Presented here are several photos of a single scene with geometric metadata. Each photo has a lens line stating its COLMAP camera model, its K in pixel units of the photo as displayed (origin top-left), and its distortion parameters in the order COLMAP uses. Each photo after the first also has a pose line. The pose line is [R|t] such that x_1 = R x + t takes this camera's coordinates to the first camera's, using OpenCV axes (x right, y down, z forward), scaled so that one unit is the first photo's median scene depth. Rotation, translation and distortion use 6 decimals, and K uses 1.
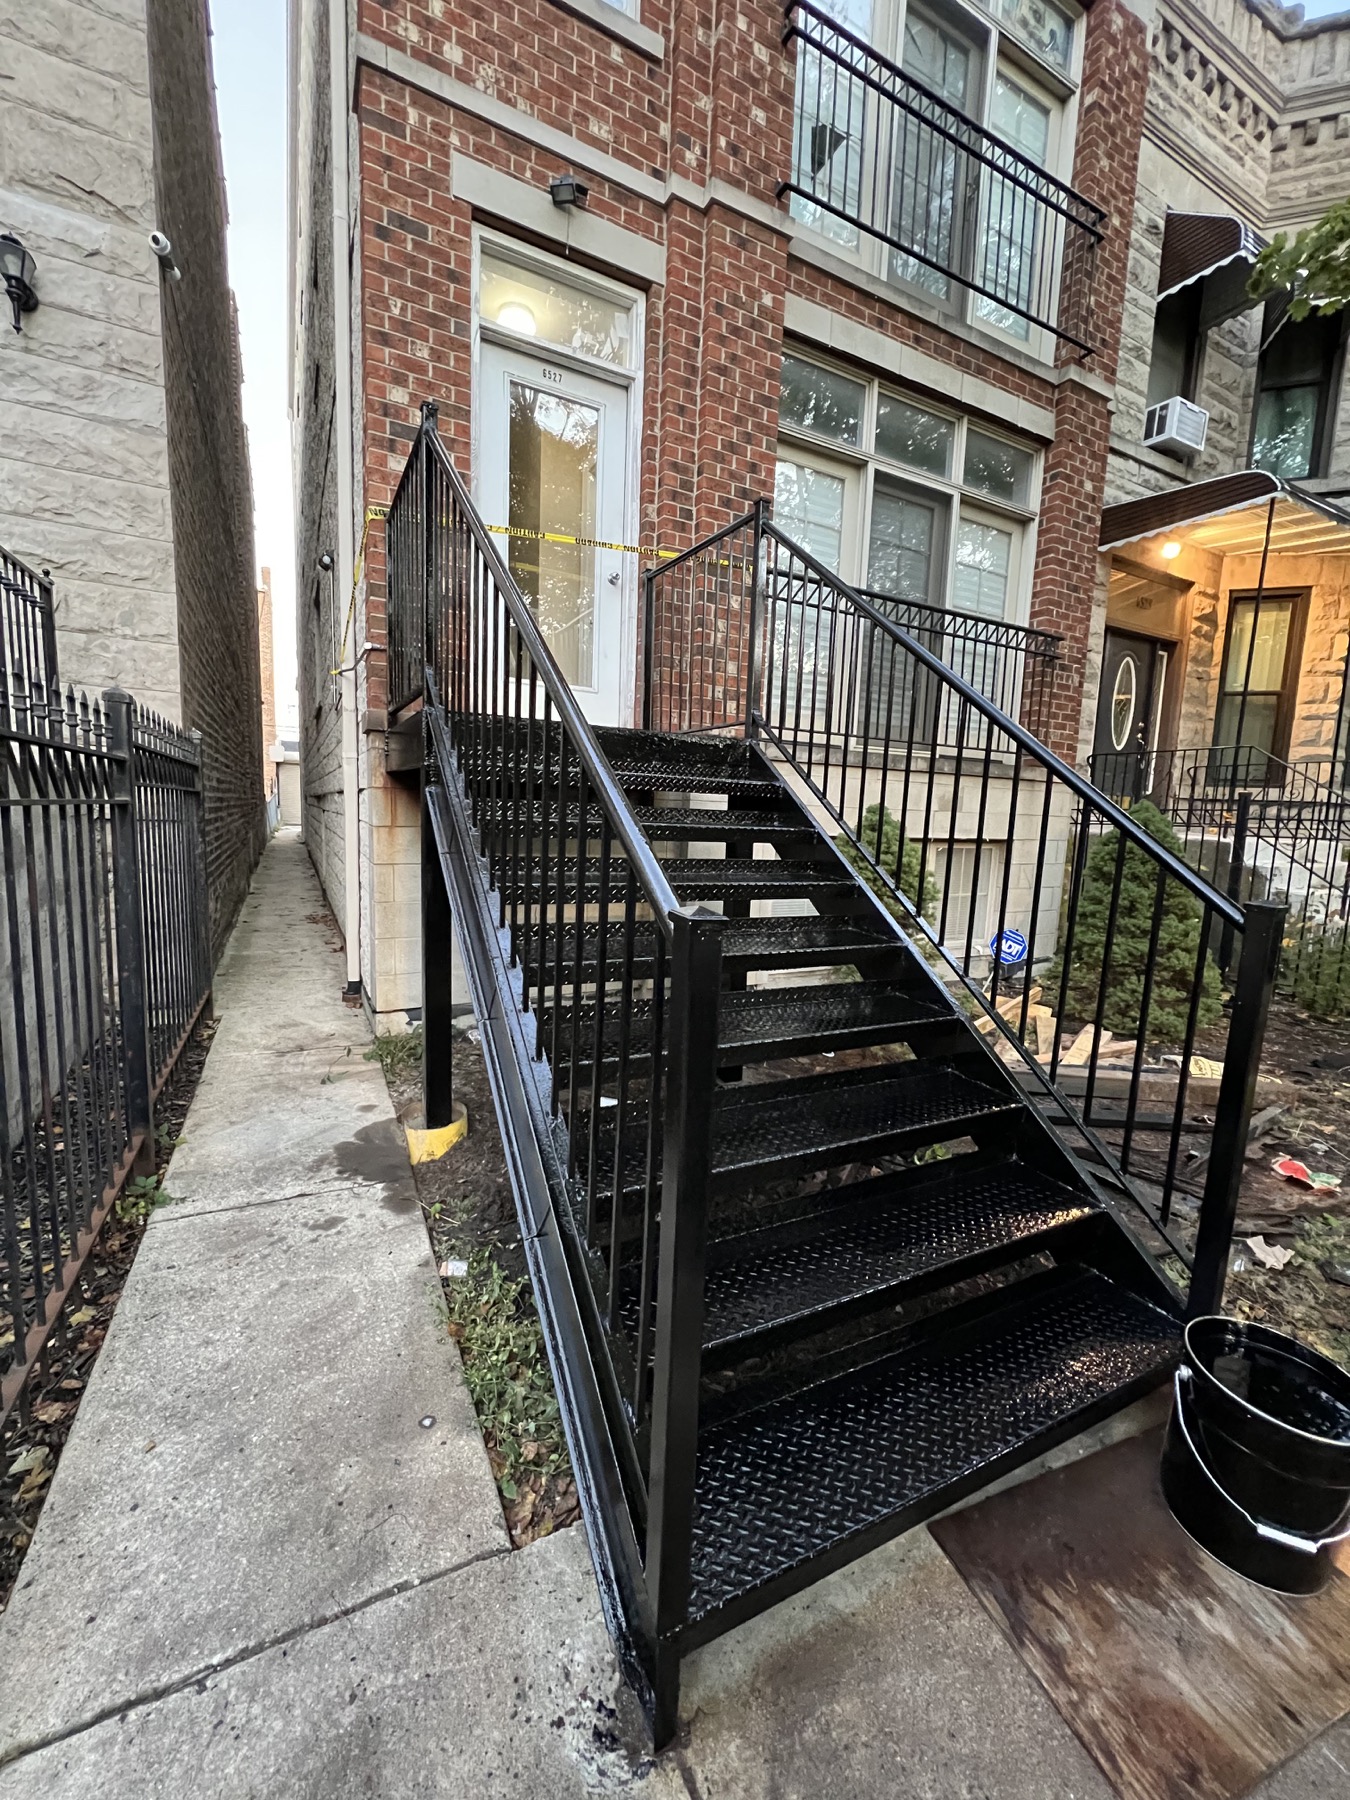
lens RADIAL K [[724.6, 0, 675.0], [0, 724.6, 900.0], [0, 0, 1]] dist [0.000713, 0.000172]
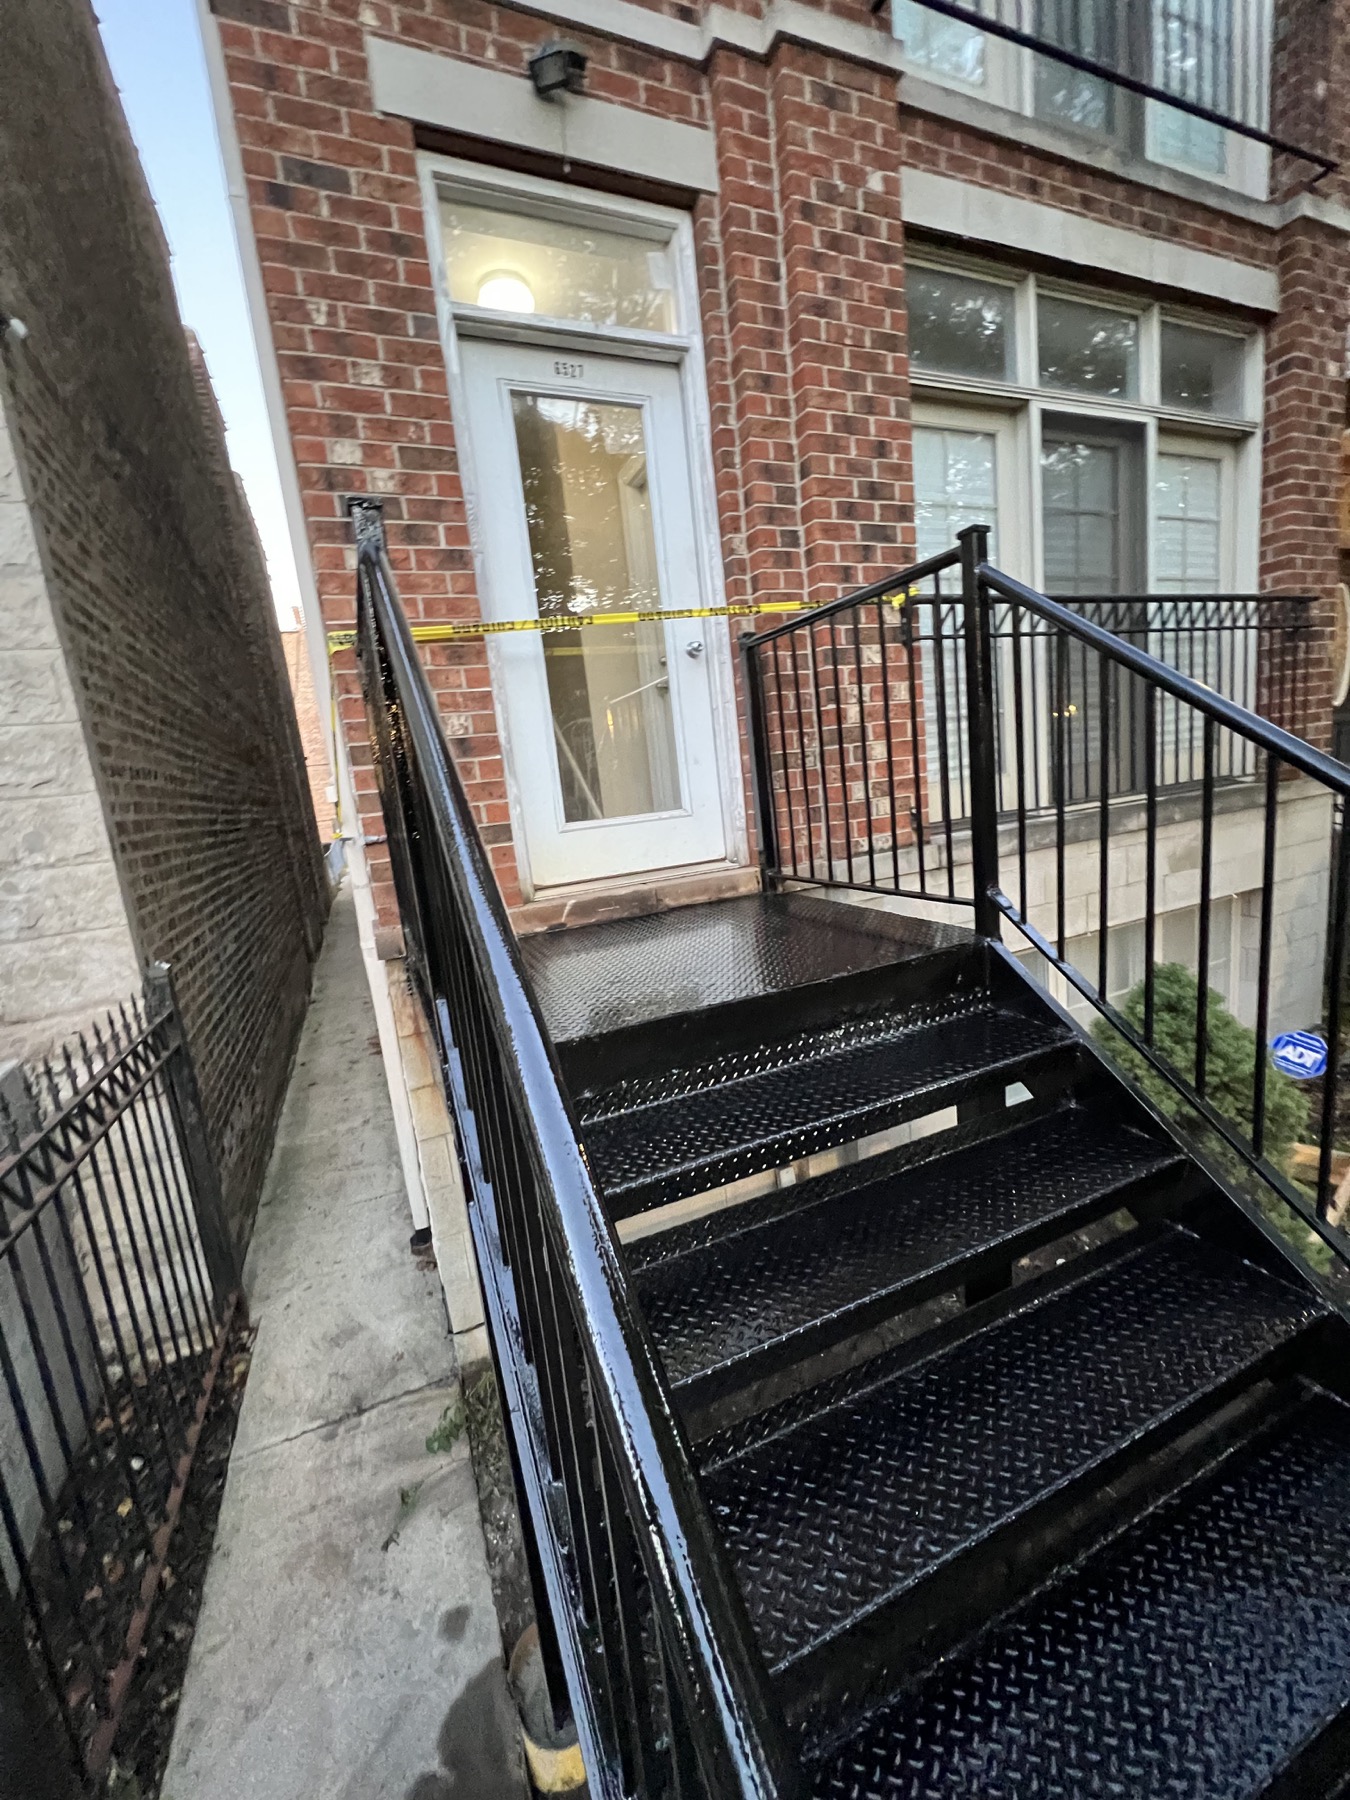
lens RADIAL K [[722.4, 0, 673.1], [0, 722.4, 900.1], [0, 0, 1]] dist [0.000859, -0.000190]
pose [[0.987055, -0.127808, -0.096891, -0.070568], [0.132243, 0.990378, 0.040789, -0.246938], [0.090746, -0.053074, 0.994459, 0.312335]]
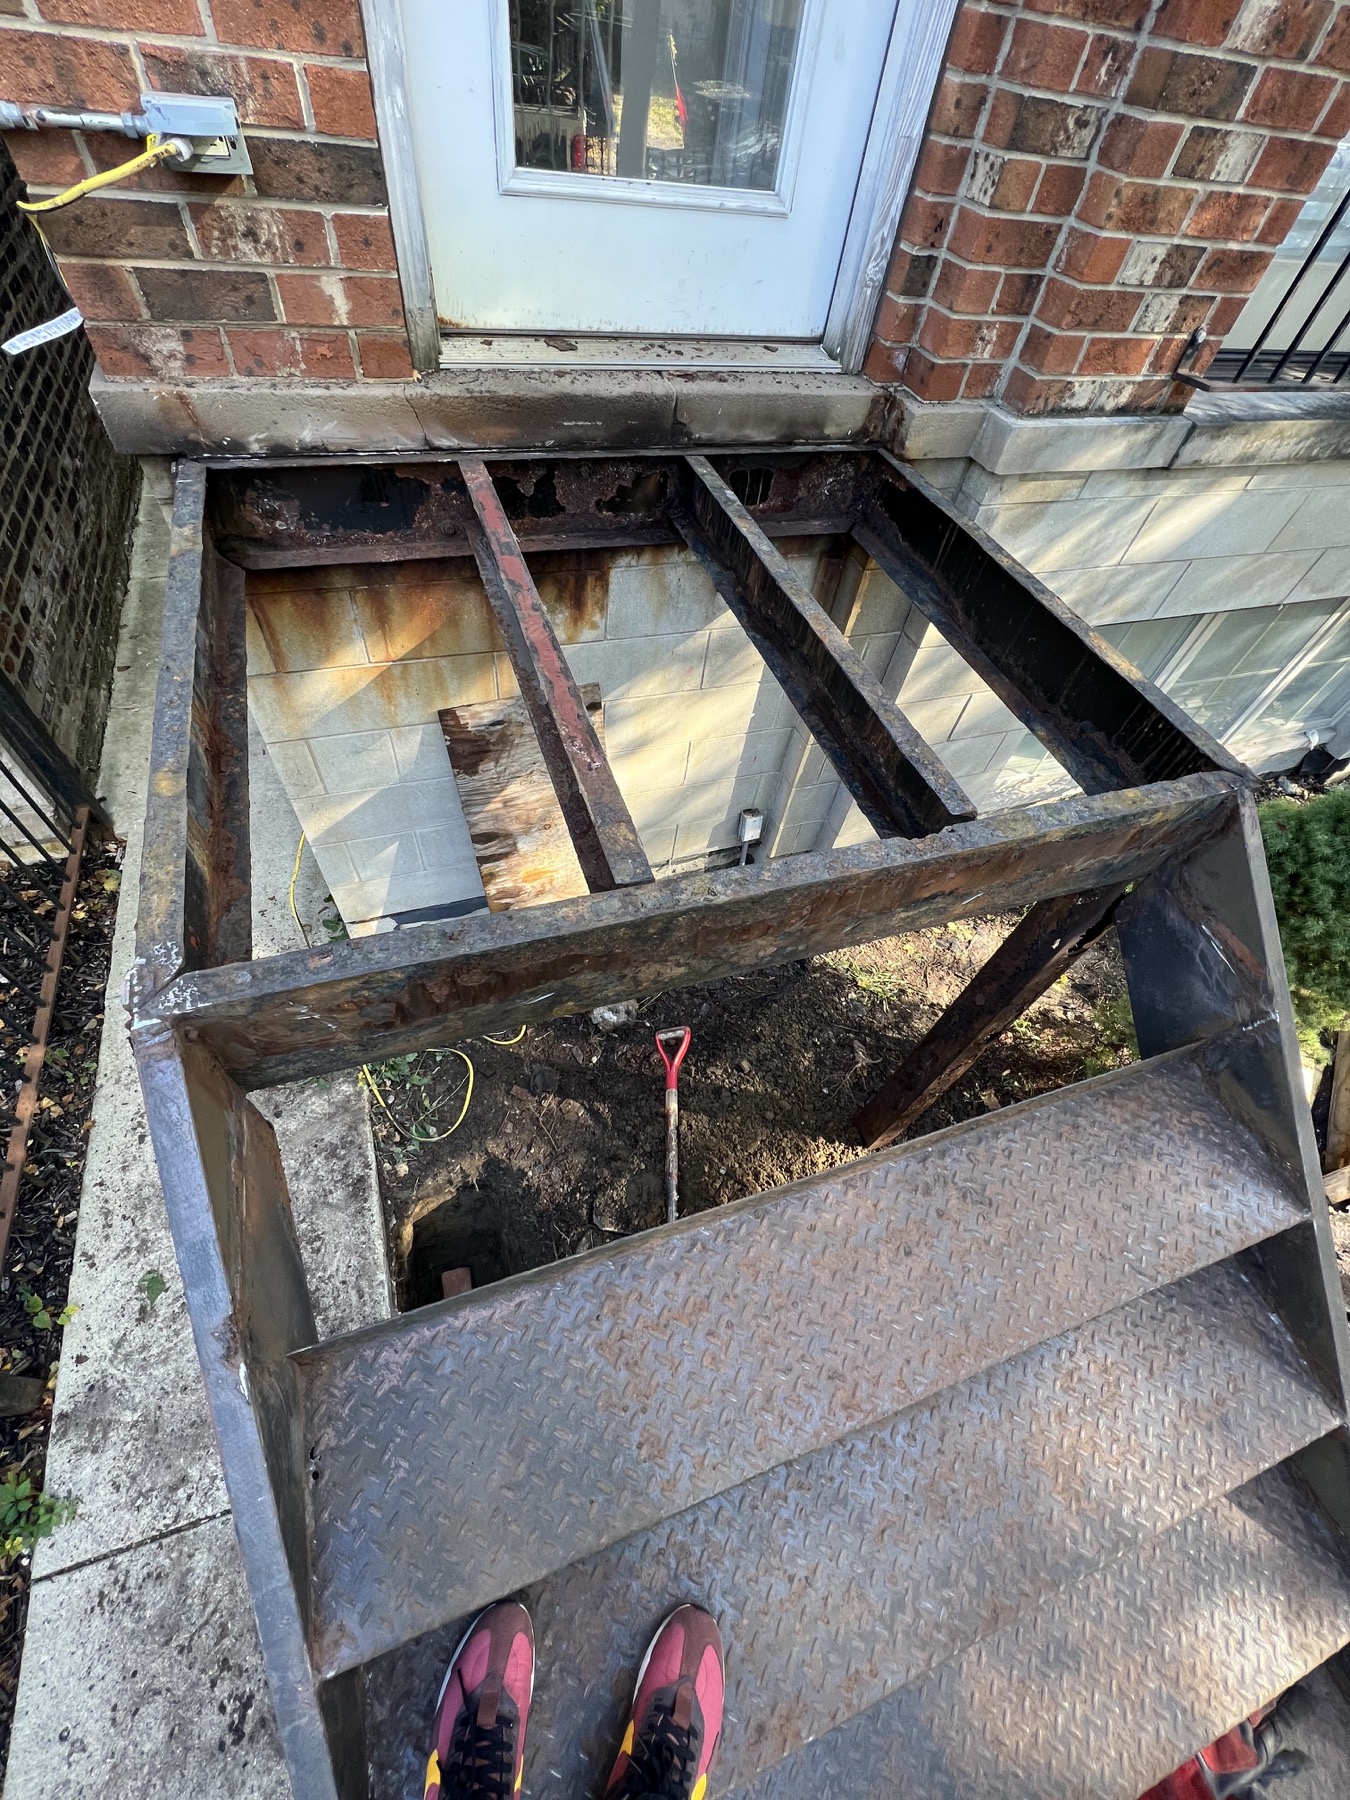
lens RADIAL K [[722.4, 0, 673.1], [0, 722.4, 900.1], [0, 0, 1]] dist [0.000859, -0.000190]
pose [[0.985757, 0.164536, -0.034797, -0.099044], [-0.091262, 0.697148, 0.711095, -0.313274], [0.141259, -0.697792, 0.702234, 0.562449]]
